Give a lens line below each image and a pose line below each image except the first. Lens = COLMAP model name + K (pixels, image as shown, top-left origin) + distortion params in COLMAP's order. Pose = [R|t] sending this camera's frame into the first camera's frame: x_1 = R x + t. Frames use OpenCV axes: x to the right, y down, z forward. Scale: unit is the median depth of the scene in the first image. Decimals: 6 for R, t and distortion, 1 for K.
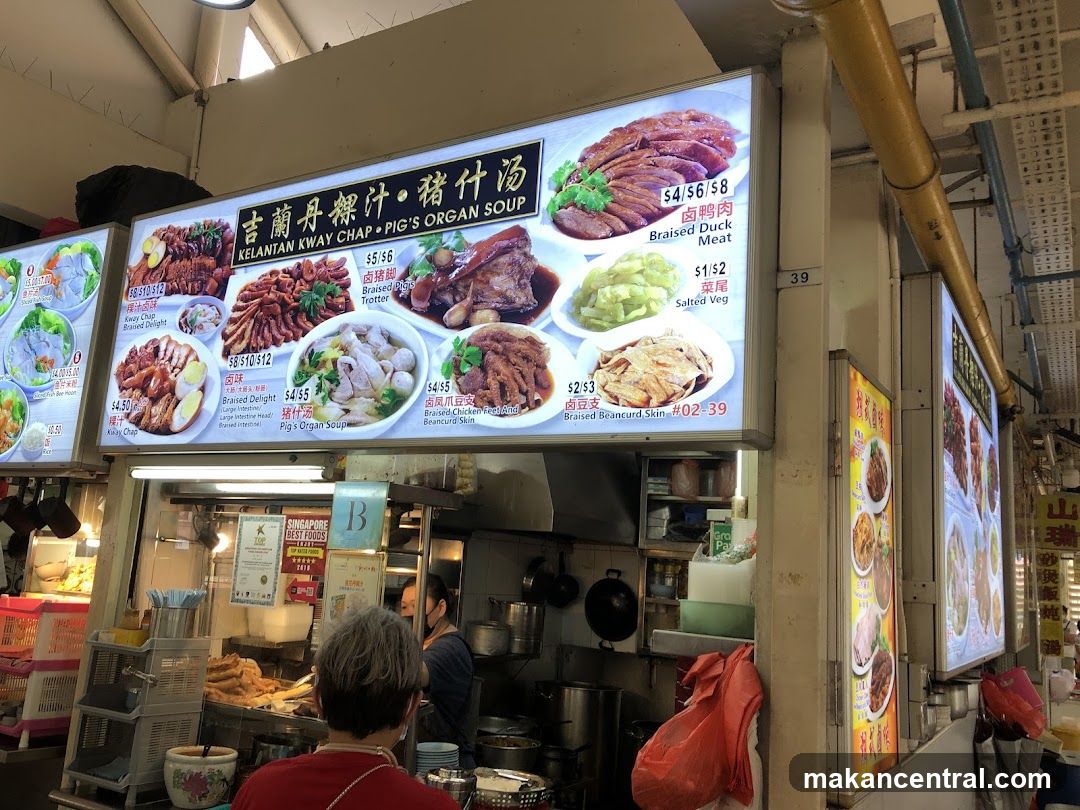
lens RADIAL K [[862.4, 0, 539.2], [0, 862.4, 410.8], [0, 0, 1]] dist [0.055201, -0.104332]
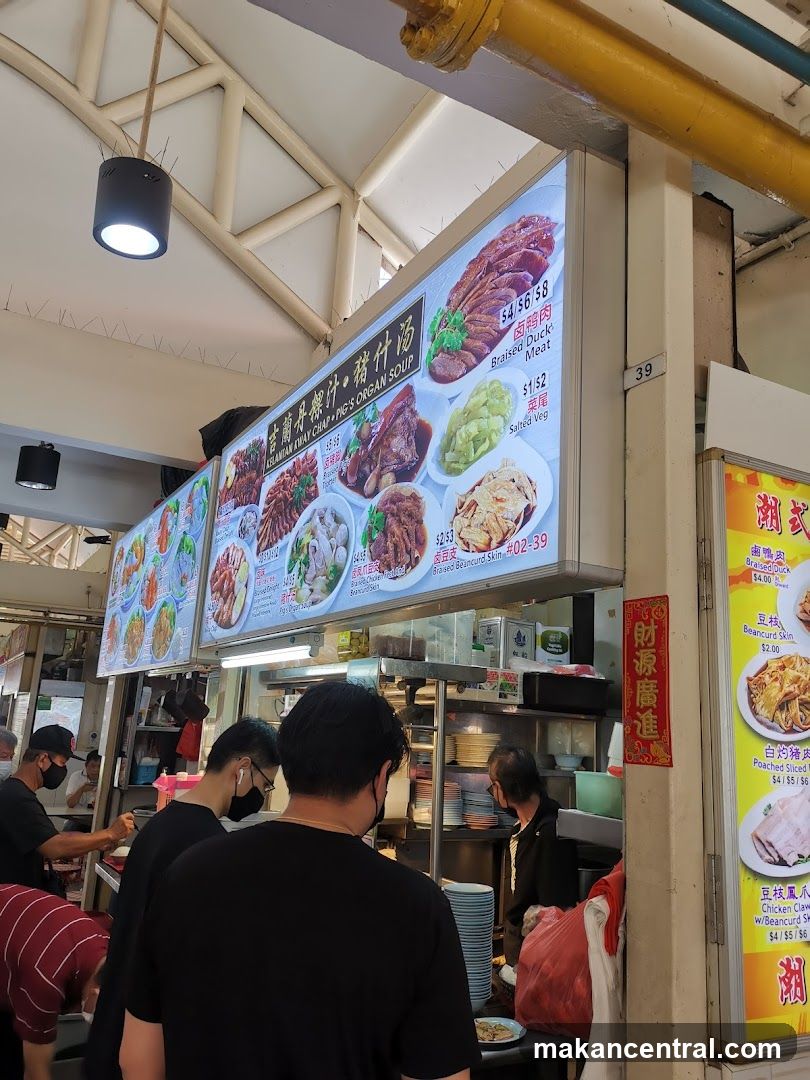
lens RADIAL K [[821.9, 0, 421.4], [0, 821.9, 538.1], [0, 0, 1]] dist [0.036876, -0.030078]
pose [[0.874194, -0.126794, -0.468730, 0.374363], [0.087612, 0.990650, -0.104577, 0.053544], [0.477607, 0.050354, 0.877129, 0.180791]]
